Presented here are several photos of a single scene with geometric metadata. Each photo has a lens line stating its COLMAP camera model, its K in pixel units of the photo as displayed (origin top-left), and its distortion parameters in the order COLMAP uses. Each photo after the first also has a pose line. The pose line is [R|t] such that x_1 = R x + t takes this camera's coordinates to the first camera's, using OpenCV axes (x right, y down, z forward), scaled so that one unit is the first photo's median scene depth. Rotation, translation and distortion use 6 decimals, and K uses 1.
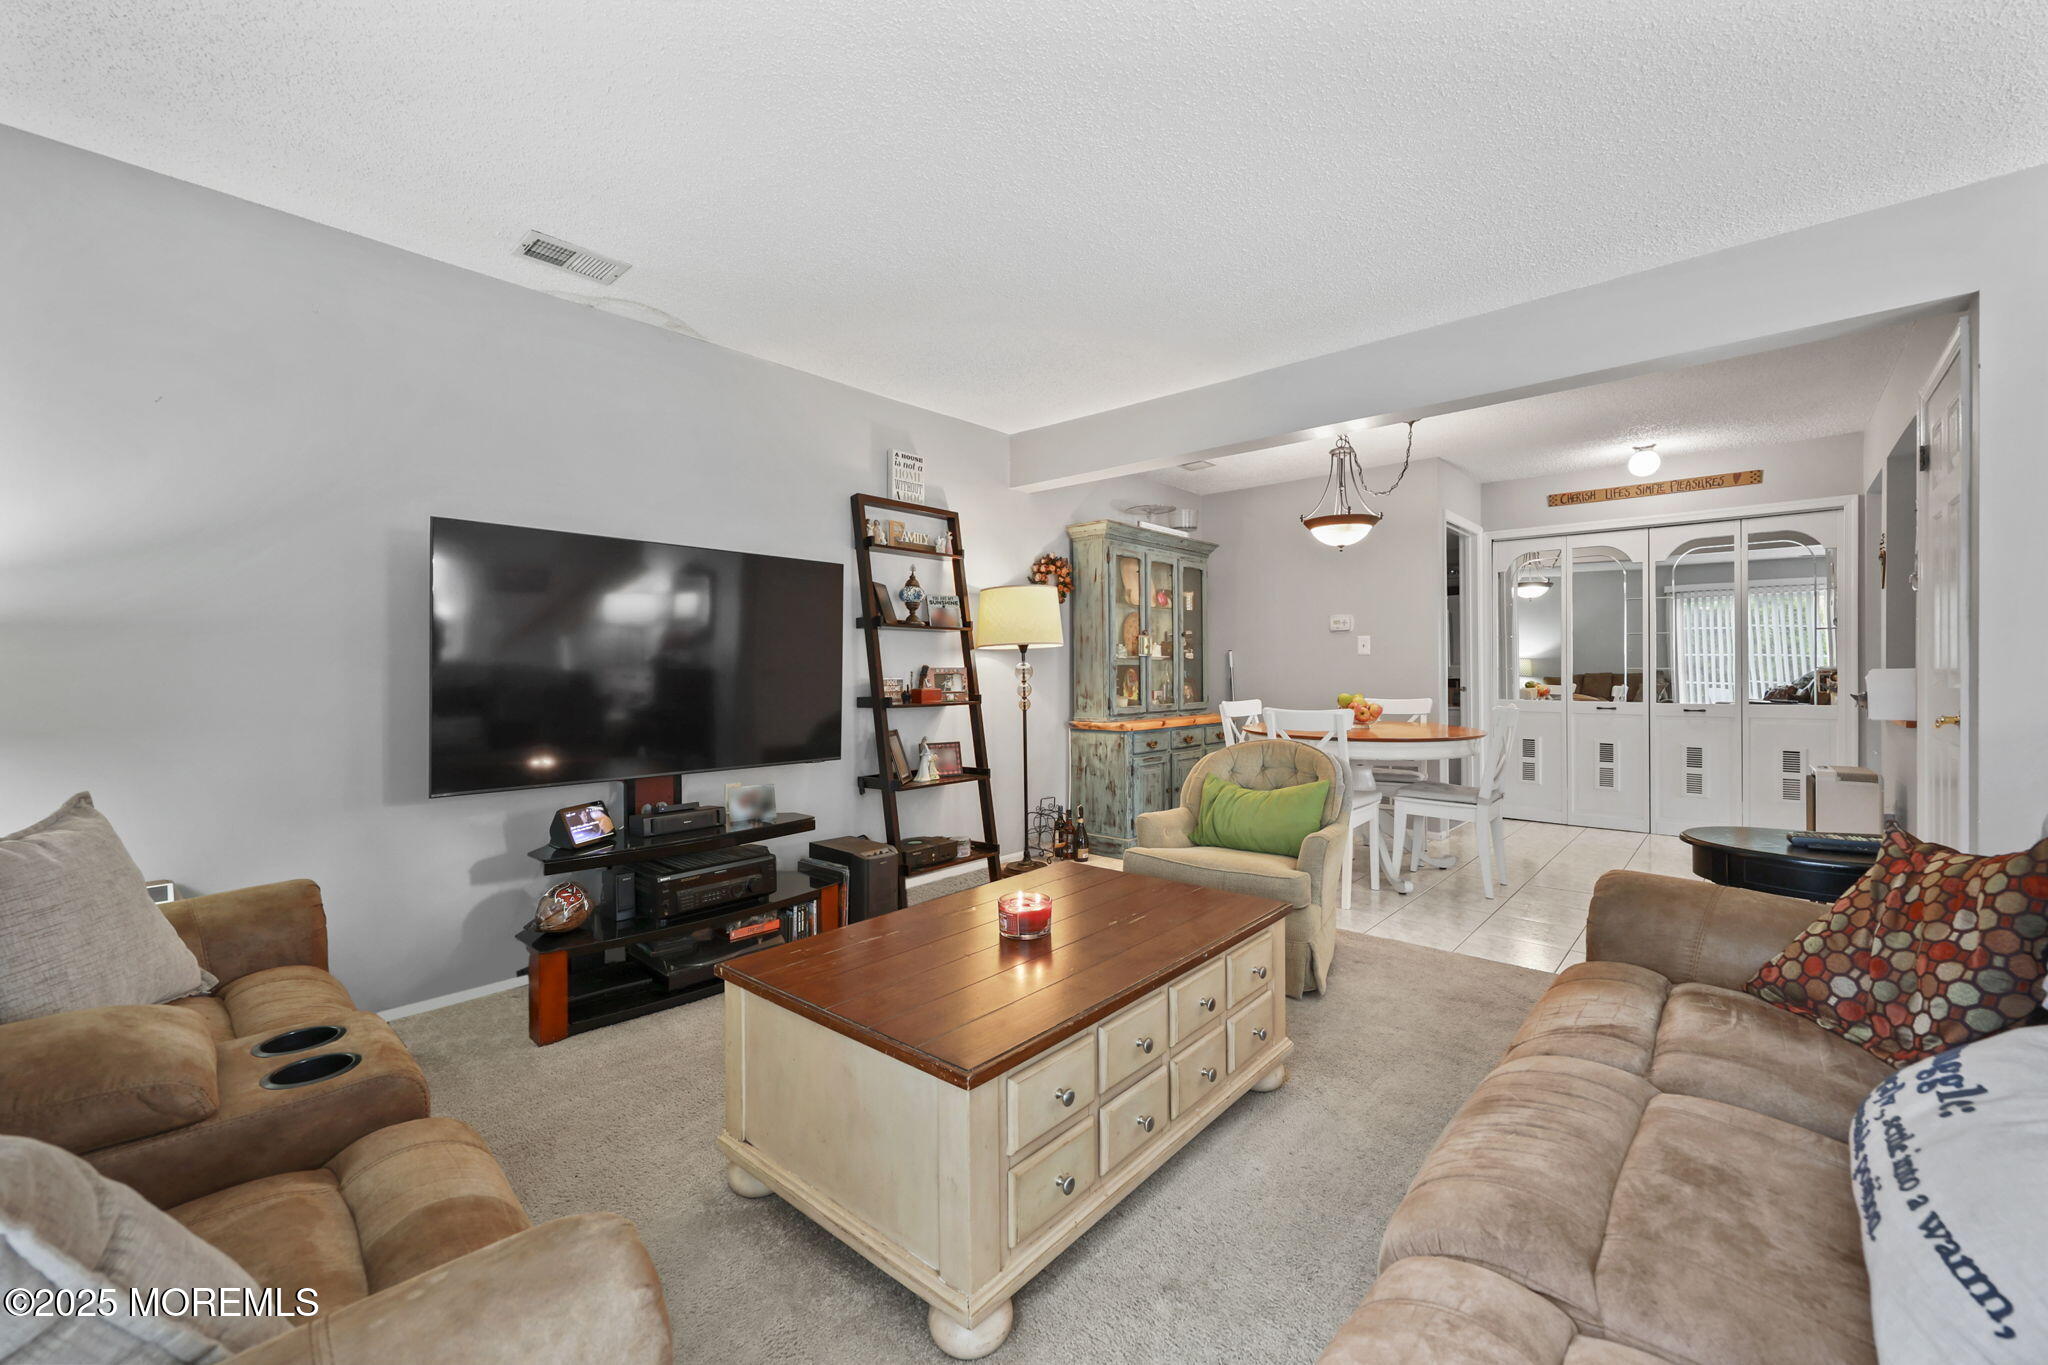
lens RADIAL K [[830.2, 0, 1013.7], [0, 830.2, 675.0], [0, 0, 1]] dist [-0.003355, 0.000980]
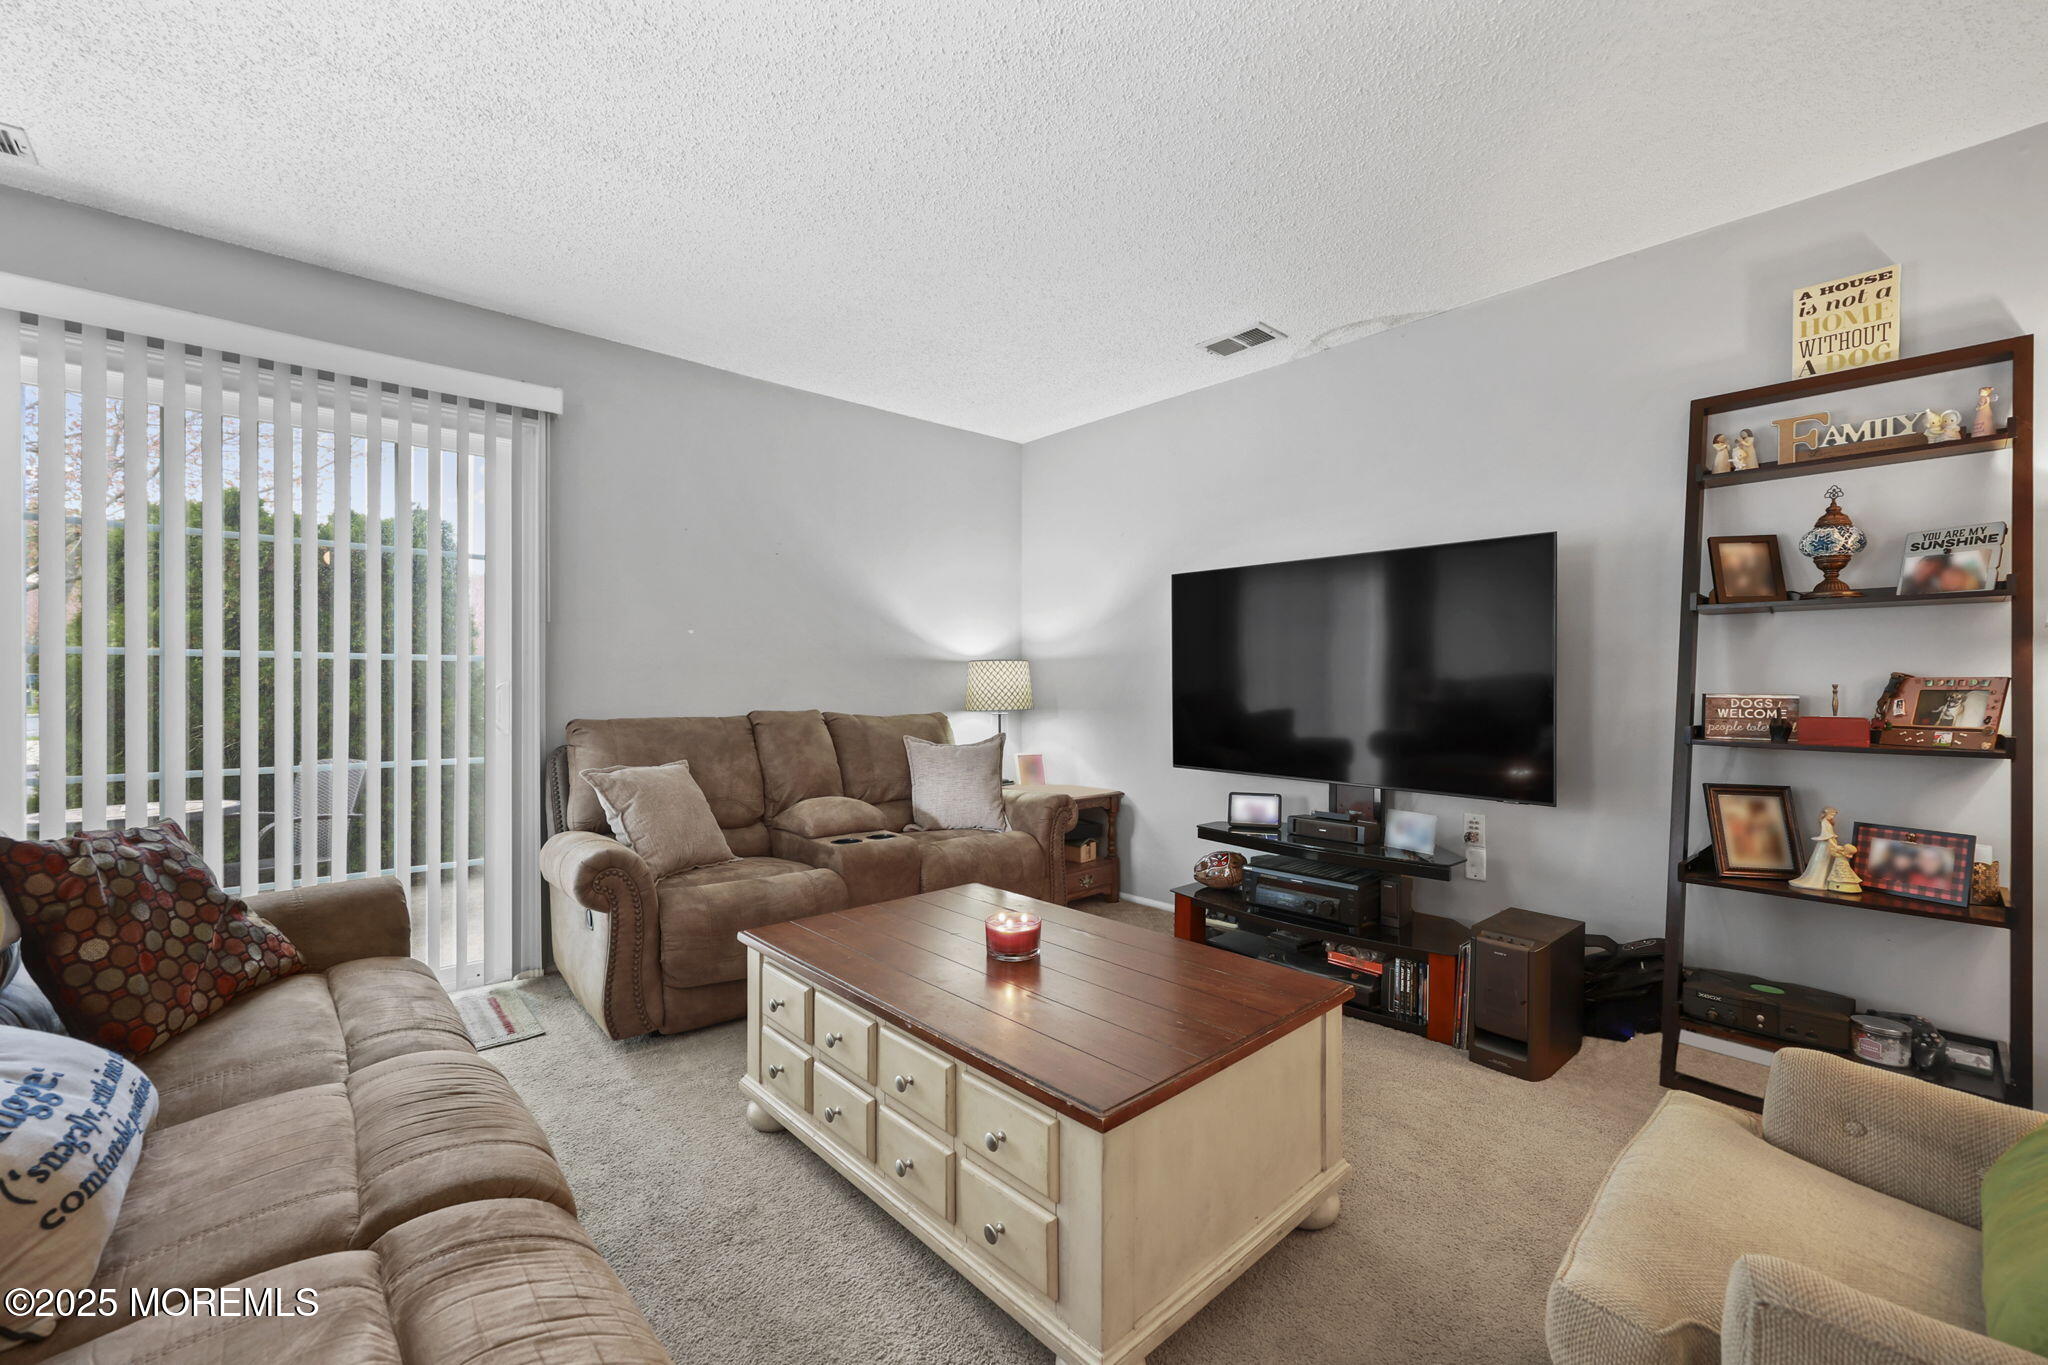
lens RADIAL K [[830.2, 0, 1030.0], [0, 830.2, 686.6], [0, 0, 1]] dist [-0.003355, 0.000980]
pose [[-0.099257, 0.012546, -0.994983, 0.437396], [-0.007719, 0.999881, 0.013378, -0.005844], [0.995032, 0.009008, -0.099148, 0.503073]]
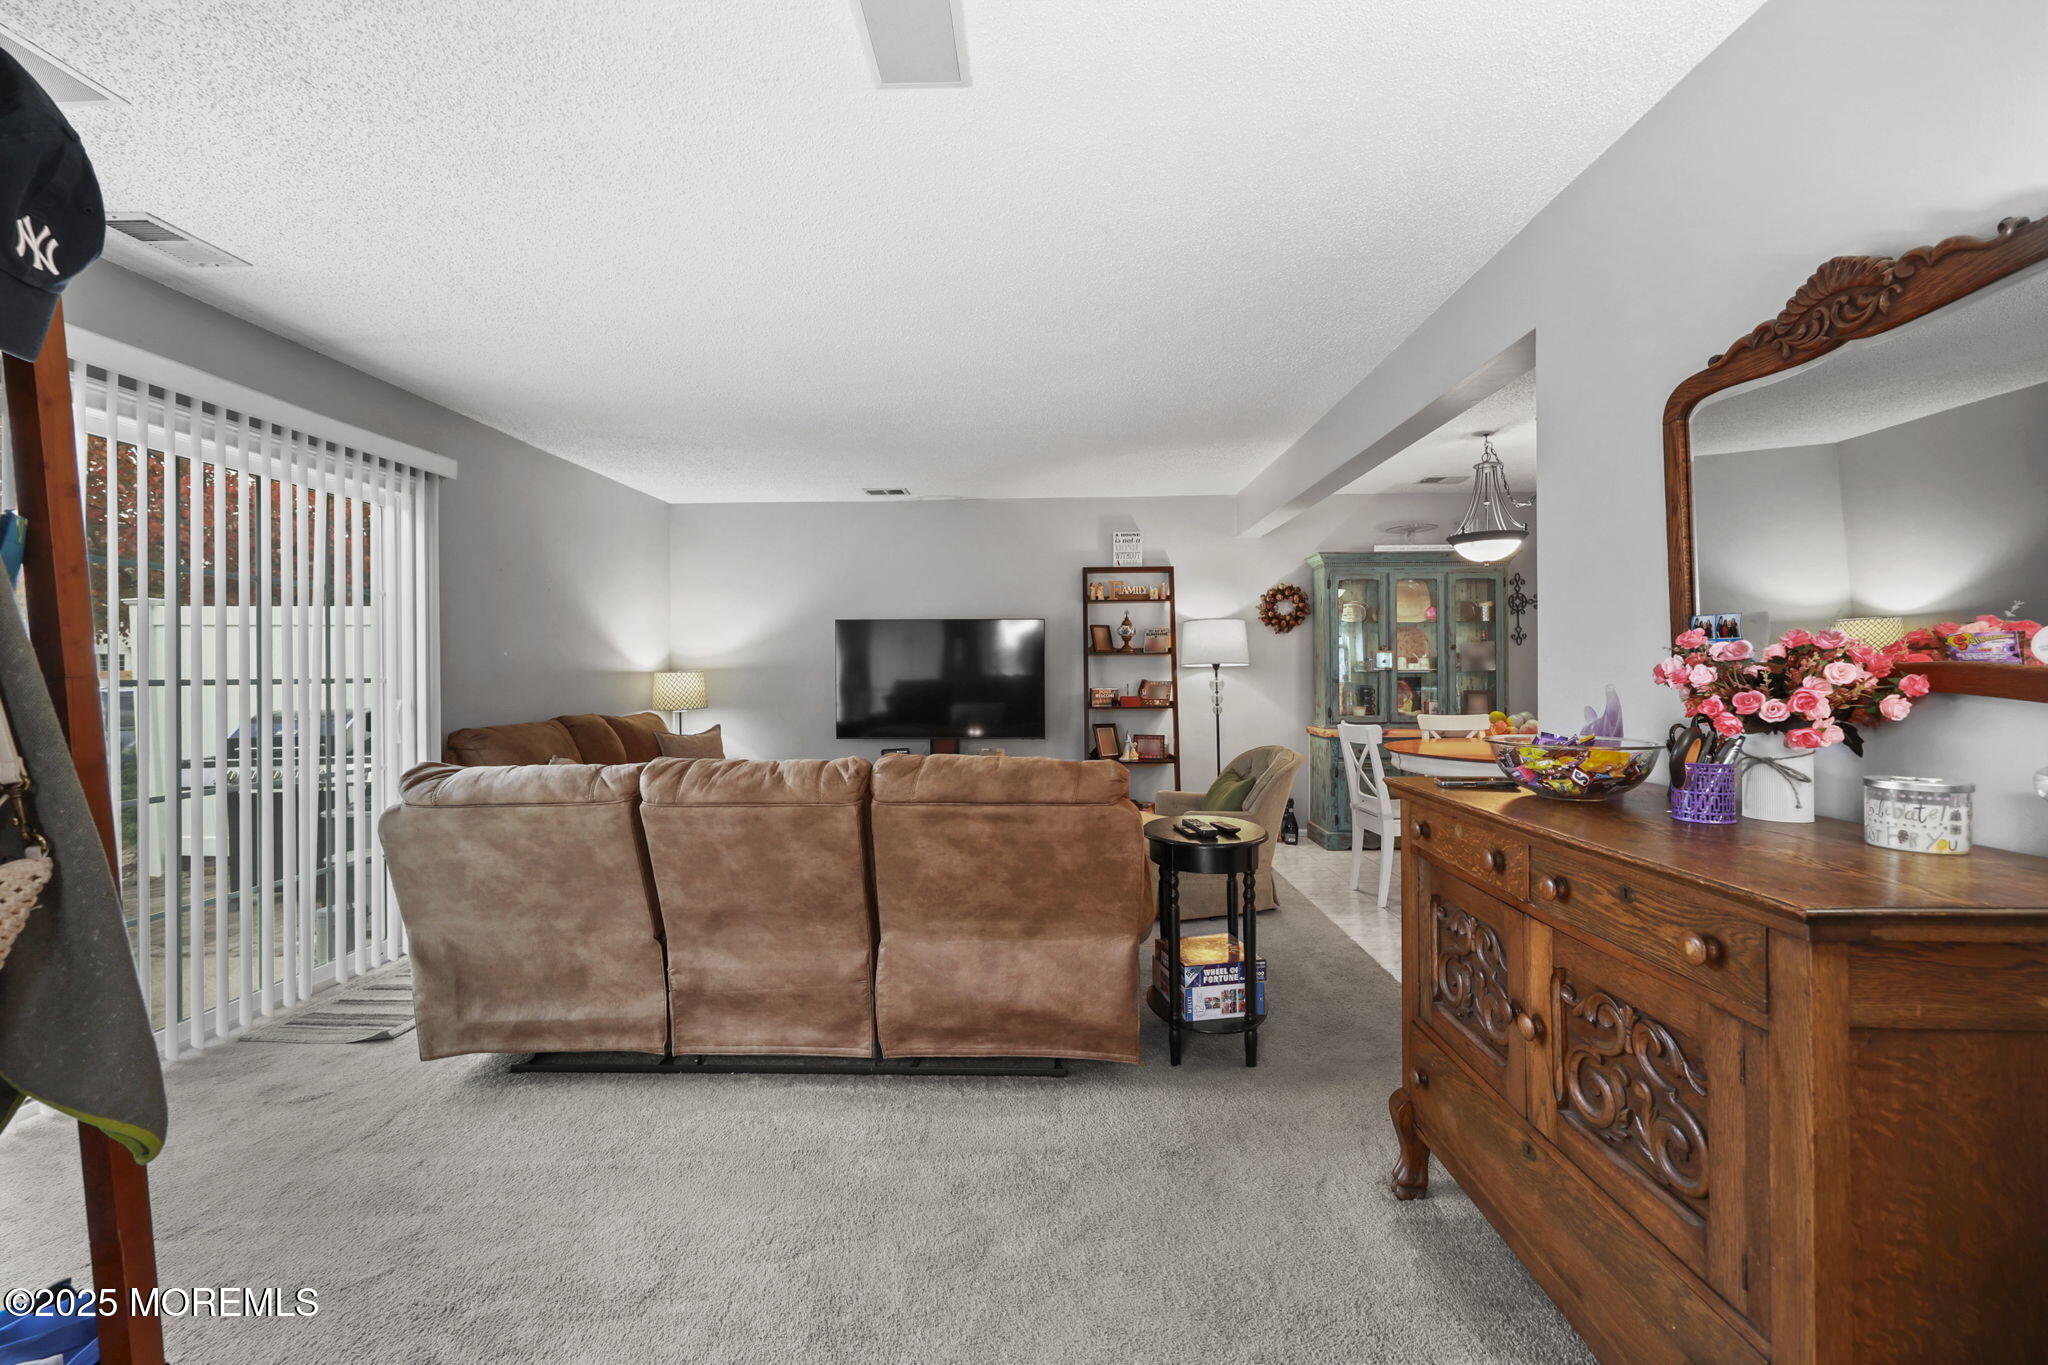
lens RADIAL K [[830.2, 0, 1023.2], [0, 830.2, 673.6], [0, 0, 1]] dist [-0.003355, 0.000980]
pose [[0.649795, 0.003633, -0.760101, 0.802177], [0.000321, 0.999987, 0.005055, -0.028039], [0.760109, -0.003529, 0.649786, -0.066182]]
